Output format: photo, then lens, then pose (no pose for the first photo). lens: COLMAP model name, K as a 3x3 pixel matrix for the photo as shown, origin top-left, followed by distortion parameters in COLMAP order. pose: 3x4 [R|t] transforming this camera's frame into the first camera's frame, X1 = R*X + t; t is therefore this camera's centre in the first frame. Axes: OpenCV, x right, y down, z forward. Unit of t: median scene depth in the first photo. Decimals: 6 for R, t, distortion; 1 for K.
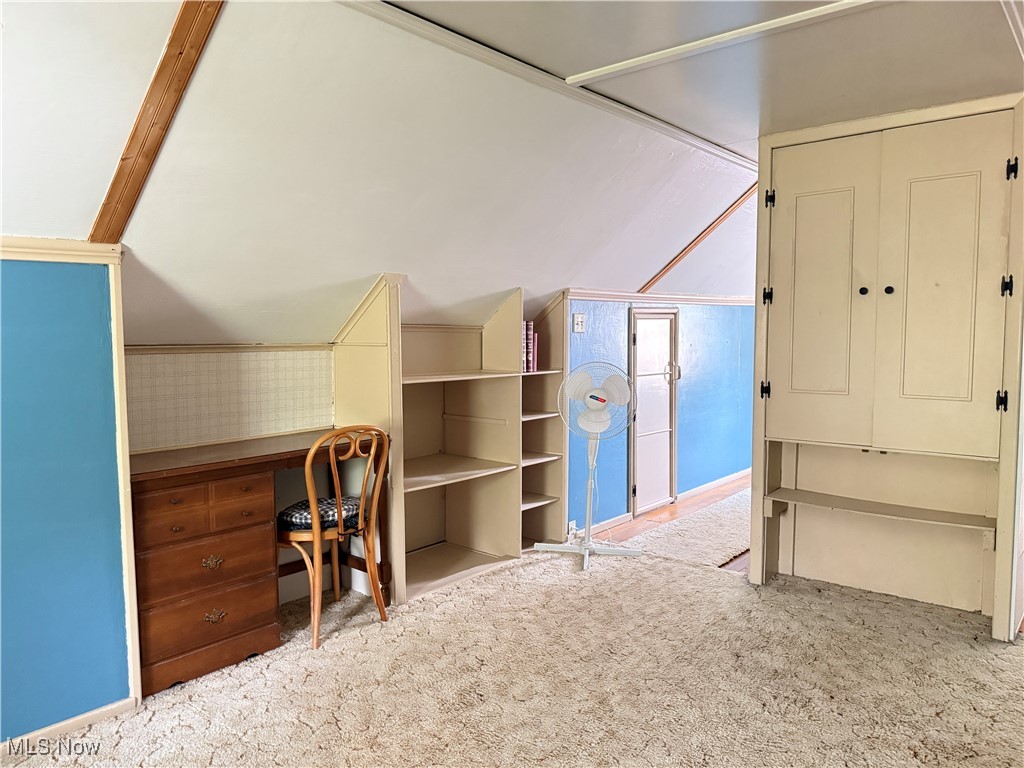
lens RADIAL K [[719.9, 0, 502.7], [0, 719.9, 386.5], [0, 0, 1]] dist [0.023365, -0.042794]
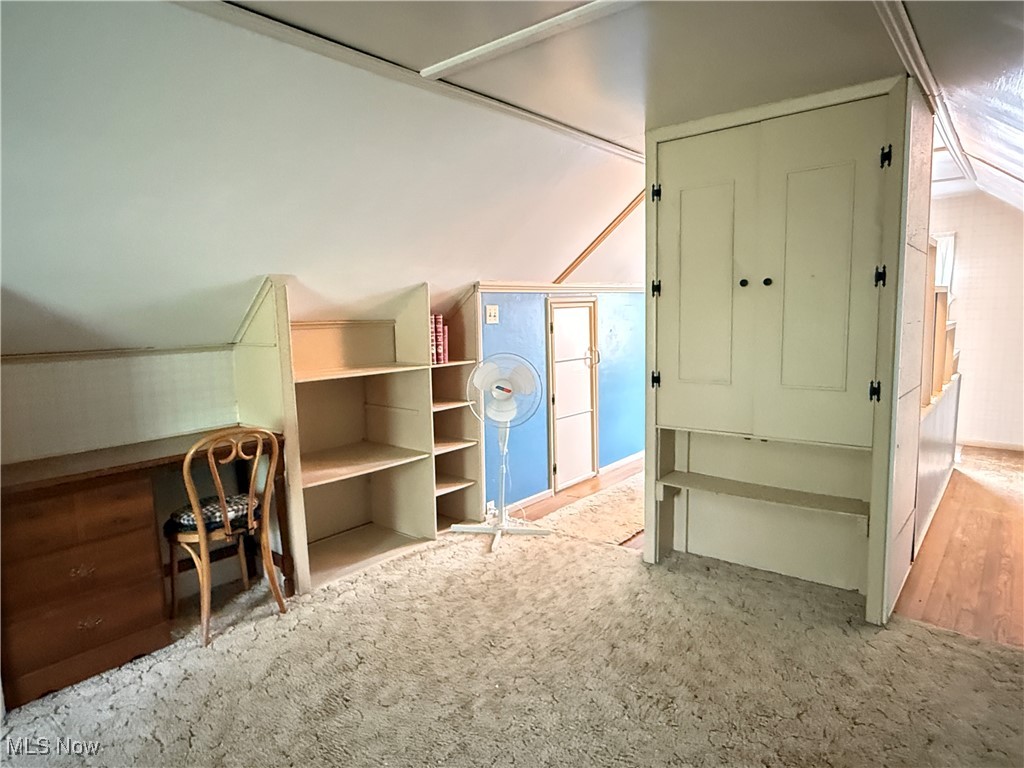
lens RADIAL K [[595.1, 0, 511.6], [0, 595.1, 382.2], [0, 0, 1]] dist [-0.015960, 0.005089]
pose [[0.999767, -0.021299, 0.003413, 0.172878], [0.021125, 0.998780, 0.044631, -0.038184], [-0.004359, -0.044548, 0.998998, 0.166911]]
